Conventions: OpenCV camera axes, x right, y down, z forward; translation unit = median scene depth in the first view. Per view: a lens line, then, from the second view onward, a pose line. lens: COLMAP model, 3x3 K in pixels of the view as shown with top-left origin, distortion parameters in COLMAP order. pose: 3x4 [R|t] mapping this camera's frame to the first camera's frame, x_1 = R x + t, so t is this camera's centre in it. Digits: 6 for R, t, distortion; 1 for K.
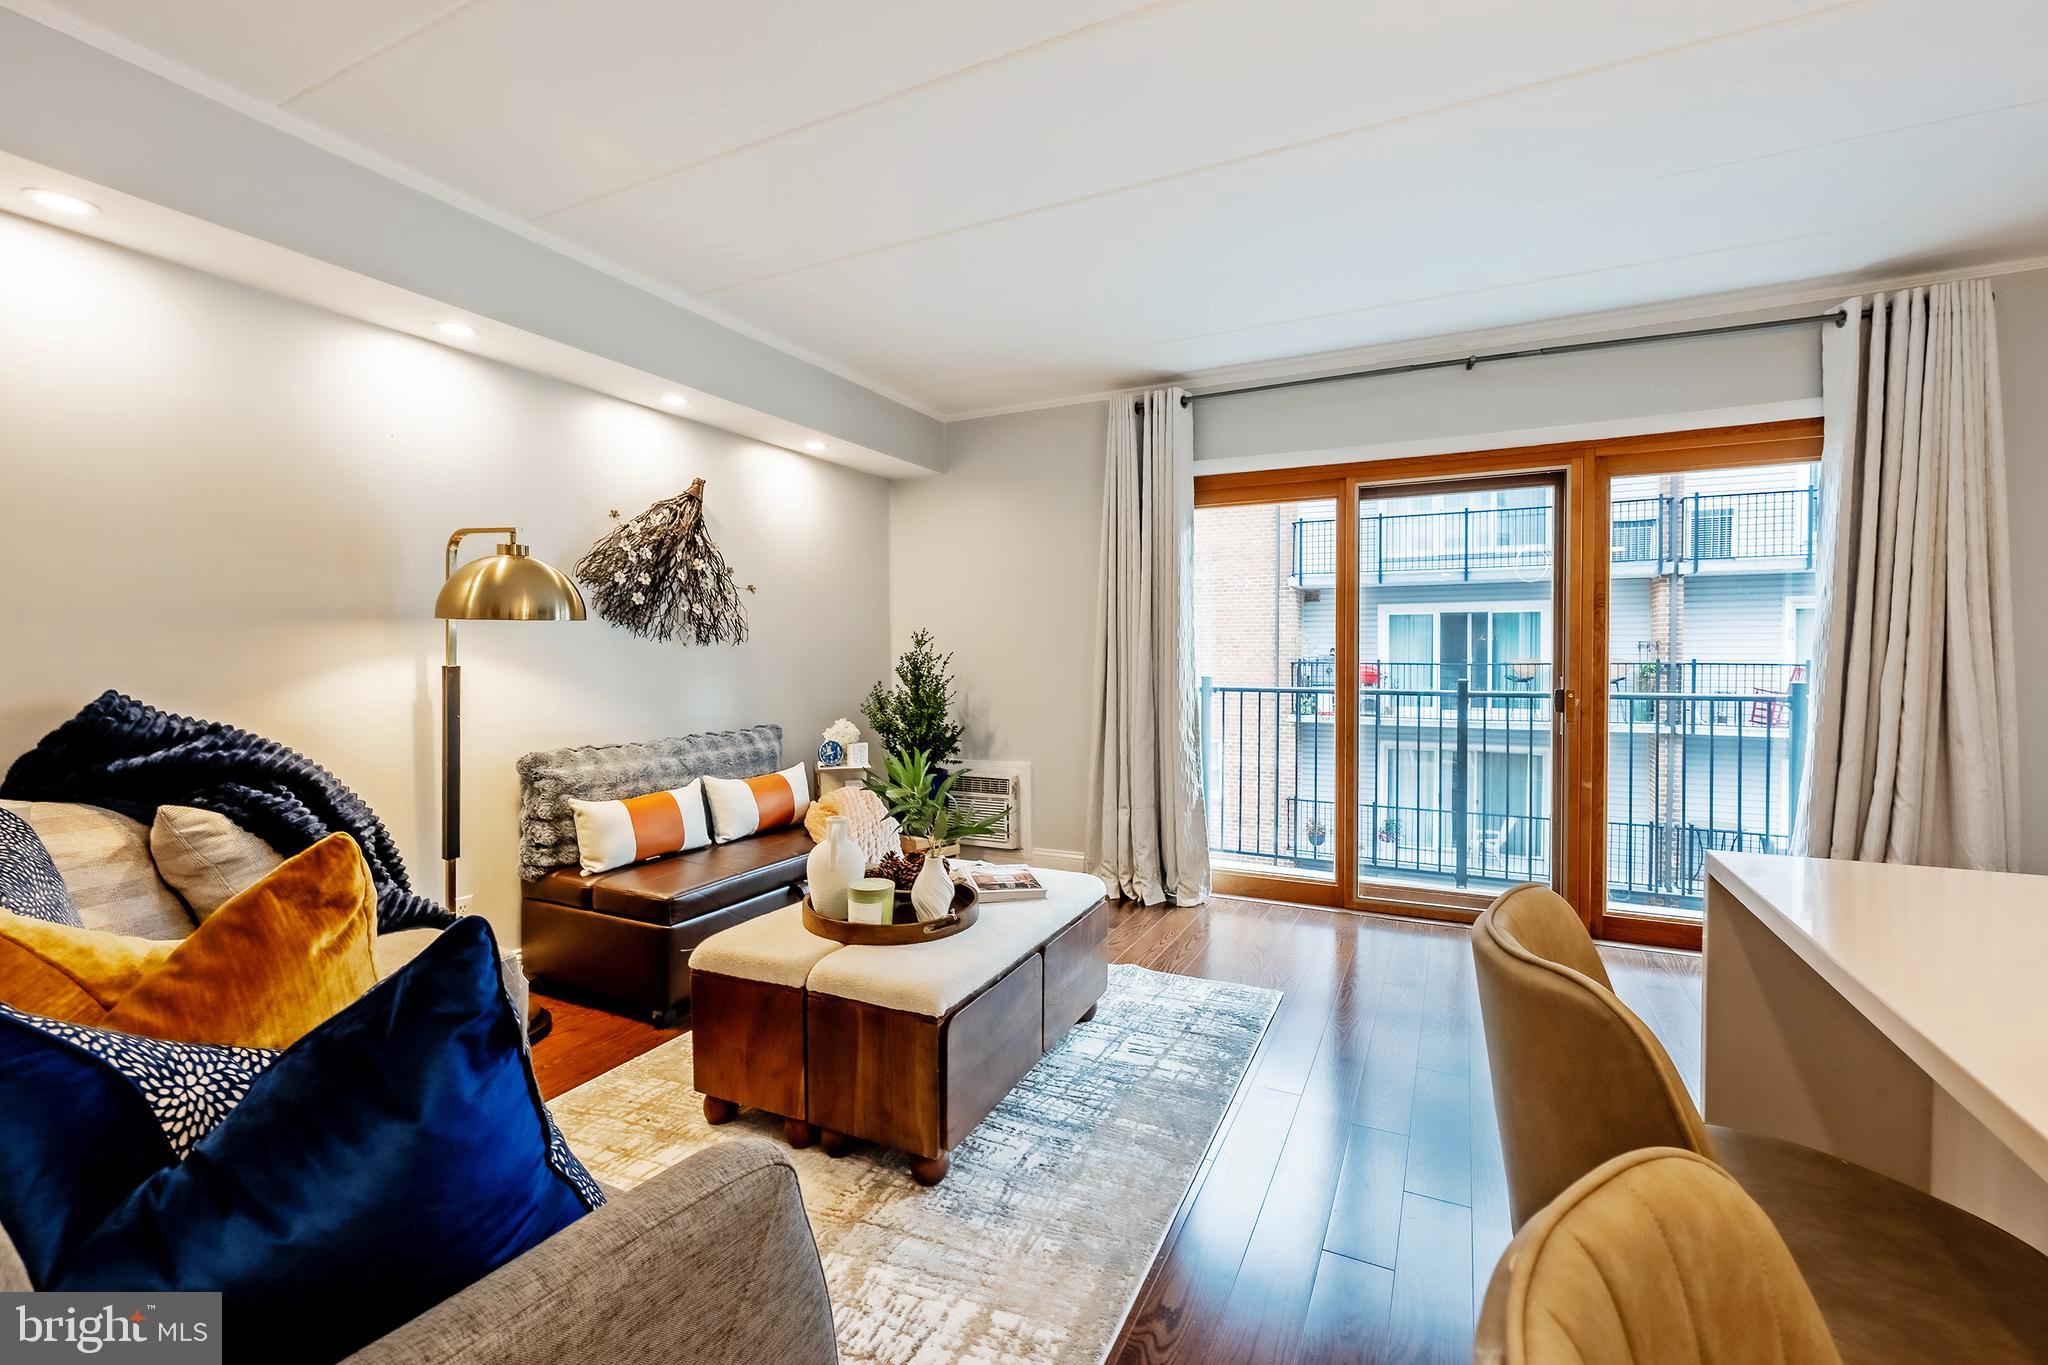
lens RADIAL K [[844.9, 0, 1036.5], [0, 844.9, 666.7], [0, 0, 1]] dist [0.000750, 0.000143]
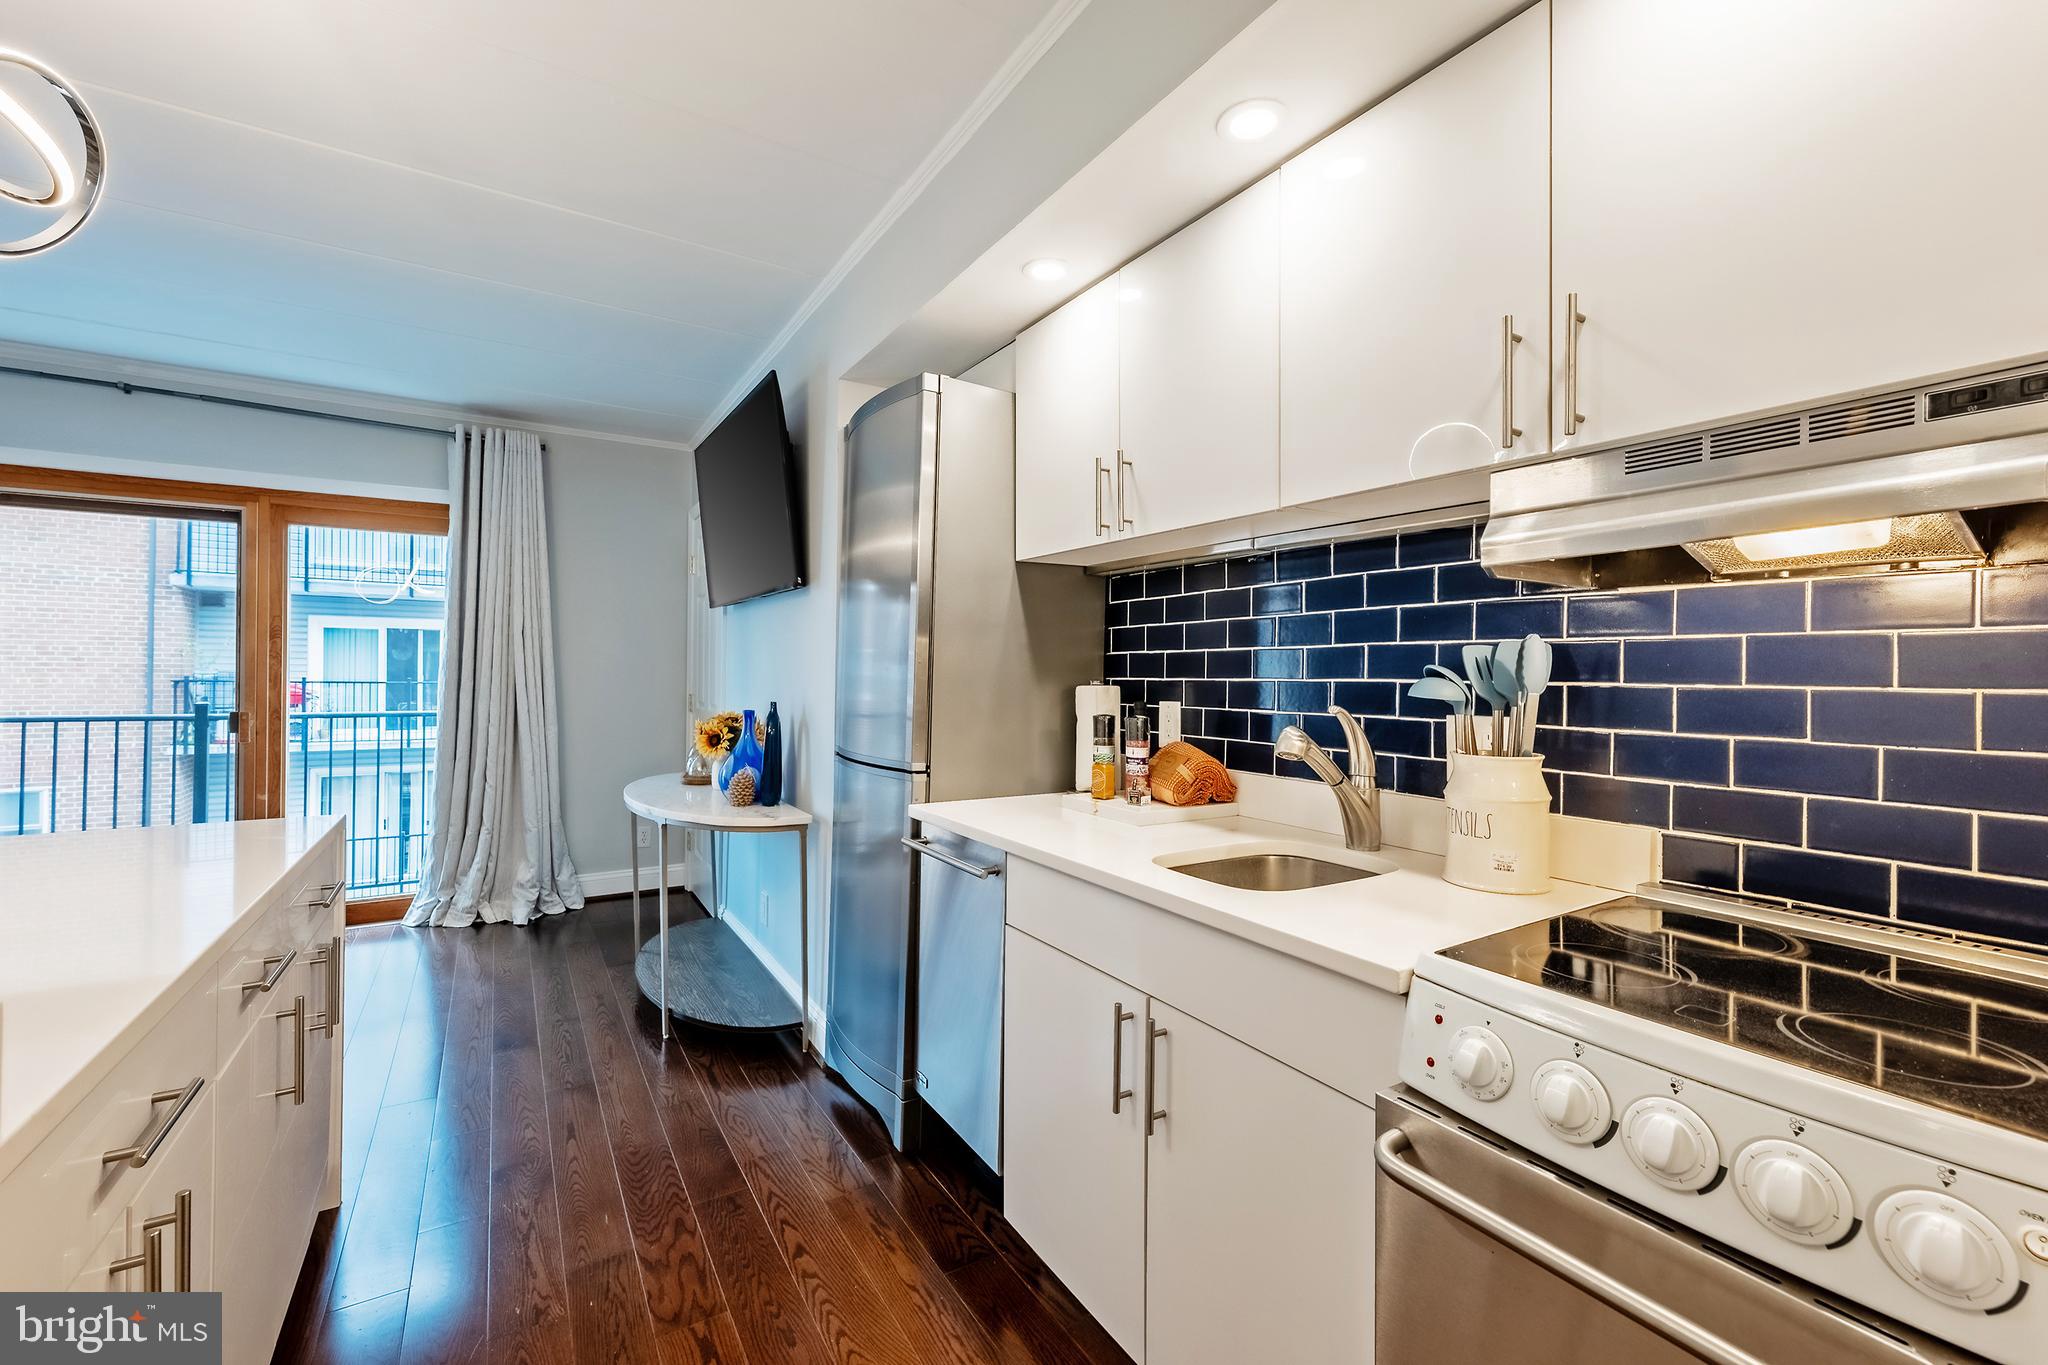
lens RADIAL K [[850.0, 0, 1019.8], [0, 850.0, 674.7], [0, 0, 1]] dist [0.000069, 0.000210]
pose [[0.542725, 0.005870, 0.839890, 0.225751], [0.001996, 0.999964, -0.008278, -0.008478], [-0.839908, 0.006169, 0.542694, -0.398520]]
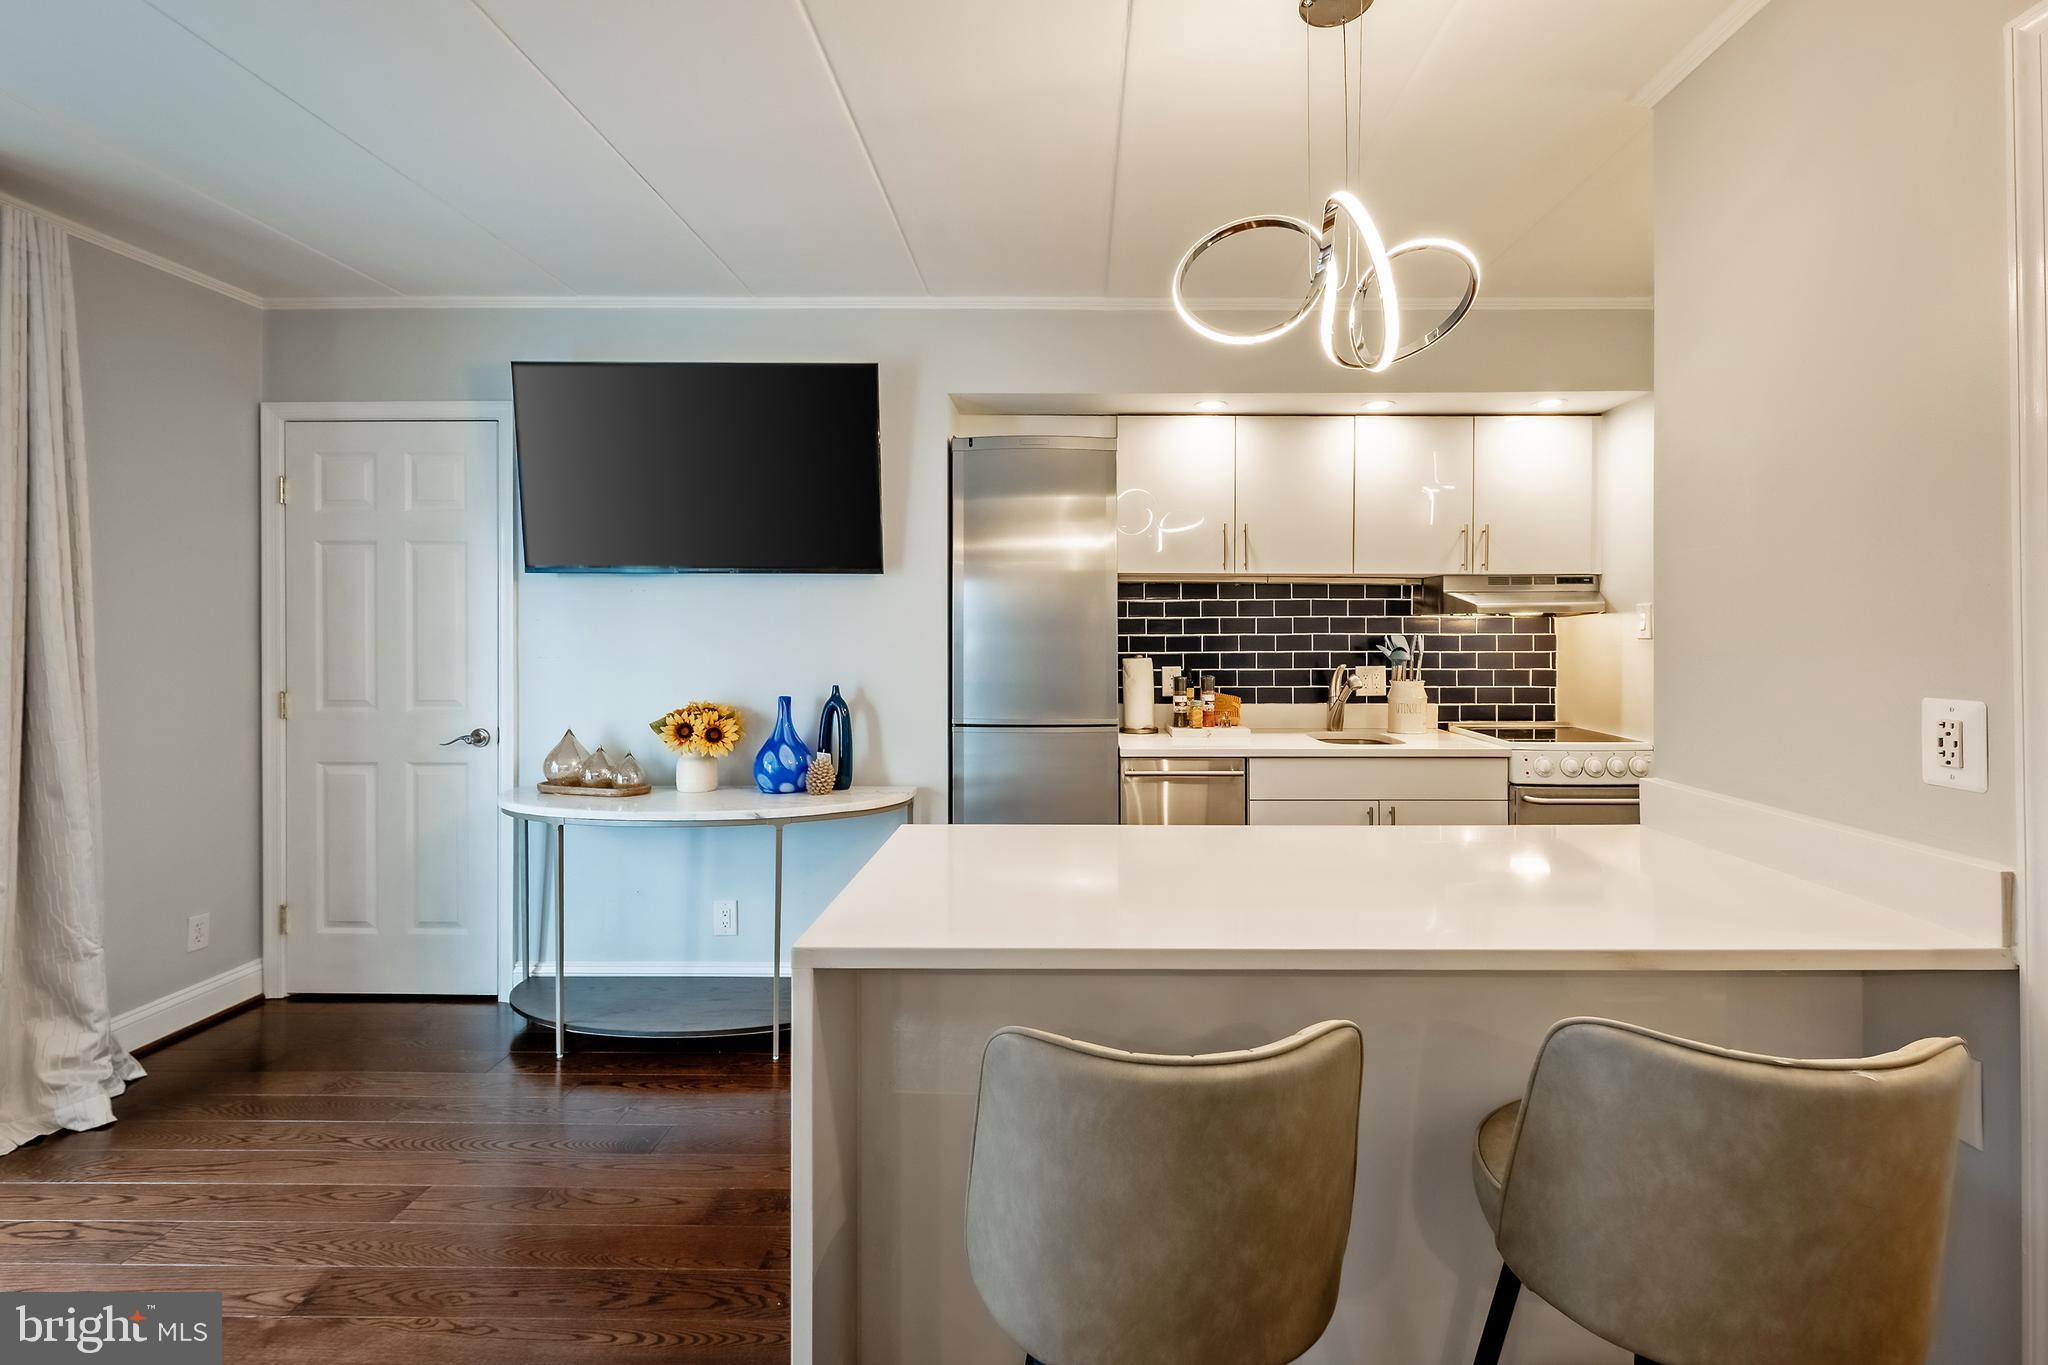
lens RADIAL K [[882.3, 0, 1071.3], [0, 882.3, 637.0], [0, 0, 1]] dist [0.001273, -0.000160]
pose [[-0.429892, -0.003291, 0.902874, -0.055188], [0.015592, 0.999817, 0.011068, -0.039726], [-0.902746, 0.018835, -0.429762, 0.353101]]
